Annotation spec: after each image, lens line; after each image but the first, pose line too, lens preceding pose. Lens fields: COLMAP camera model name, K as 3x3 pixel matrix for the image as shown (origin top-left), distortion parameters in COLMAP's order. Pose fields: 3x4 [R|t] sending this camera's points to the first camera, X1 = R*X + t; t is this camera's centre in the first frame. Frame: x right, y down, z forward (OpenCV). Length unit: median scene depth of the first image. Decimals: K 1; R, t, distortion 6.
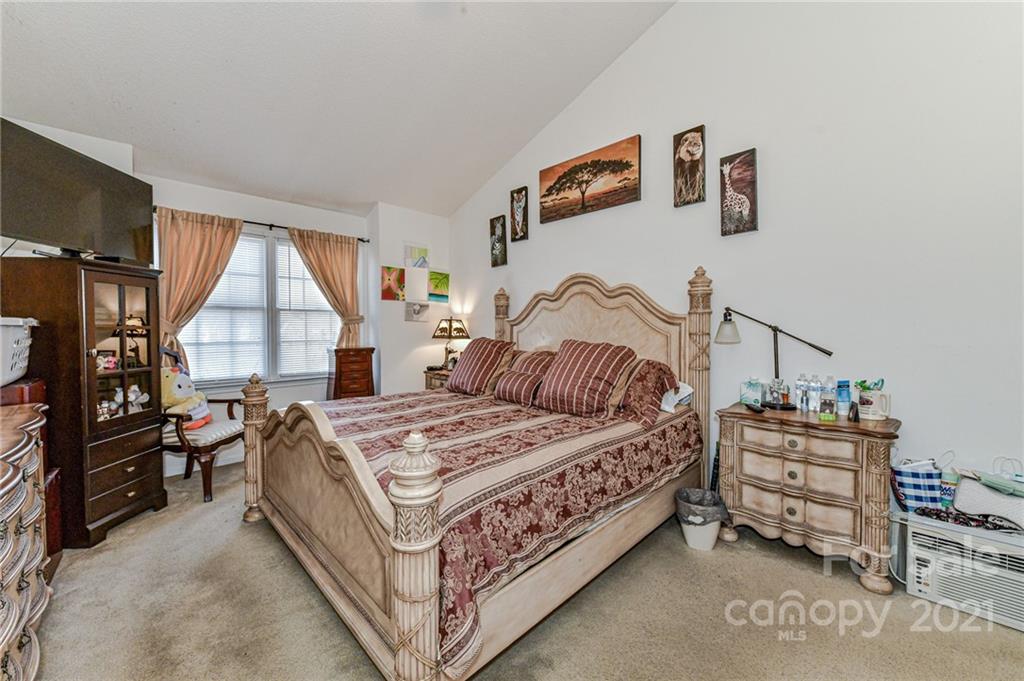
lens RADIAL K [[399.6, 0, 508.6], [0, 399.6, 337.2], [0, 0, 1]] dist [-0.000909, -0.000356]
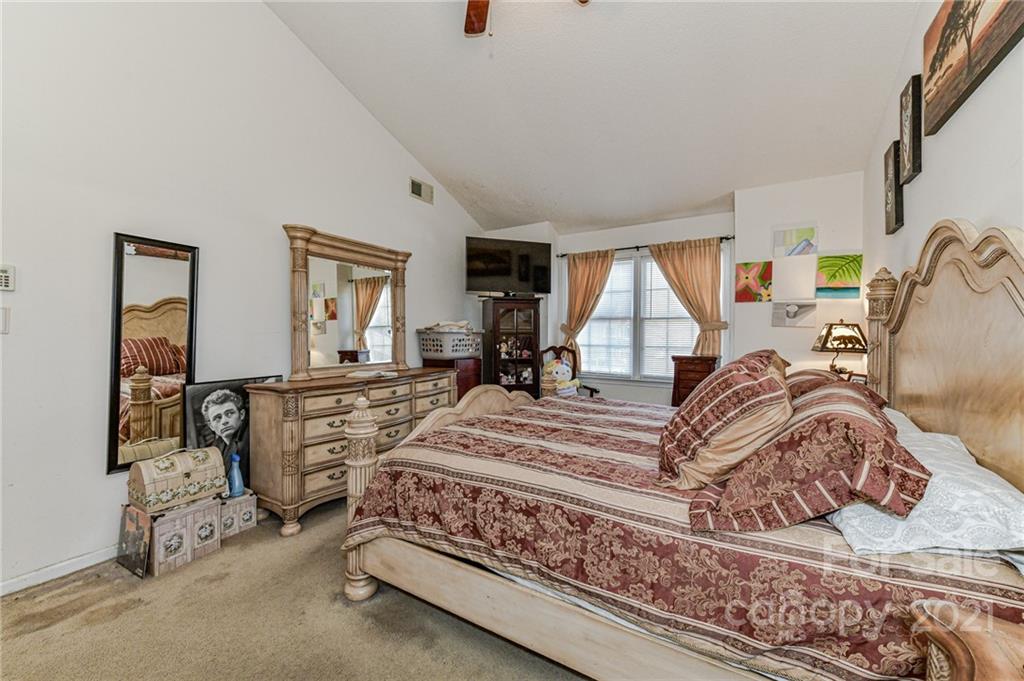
lens RADIAL K [[399.6, 0, 508.6], [0, 399.6, 337.2], [0, 0, 1]] dist [-0.000909, -0.000356]
pose [[0.236118, 0.013282, -0.971634, 0.485490], [-0.028216, 0.999579, 0.006807, -0.012921], [0.971315, 0.025808, 0.236393, 0.380180]]
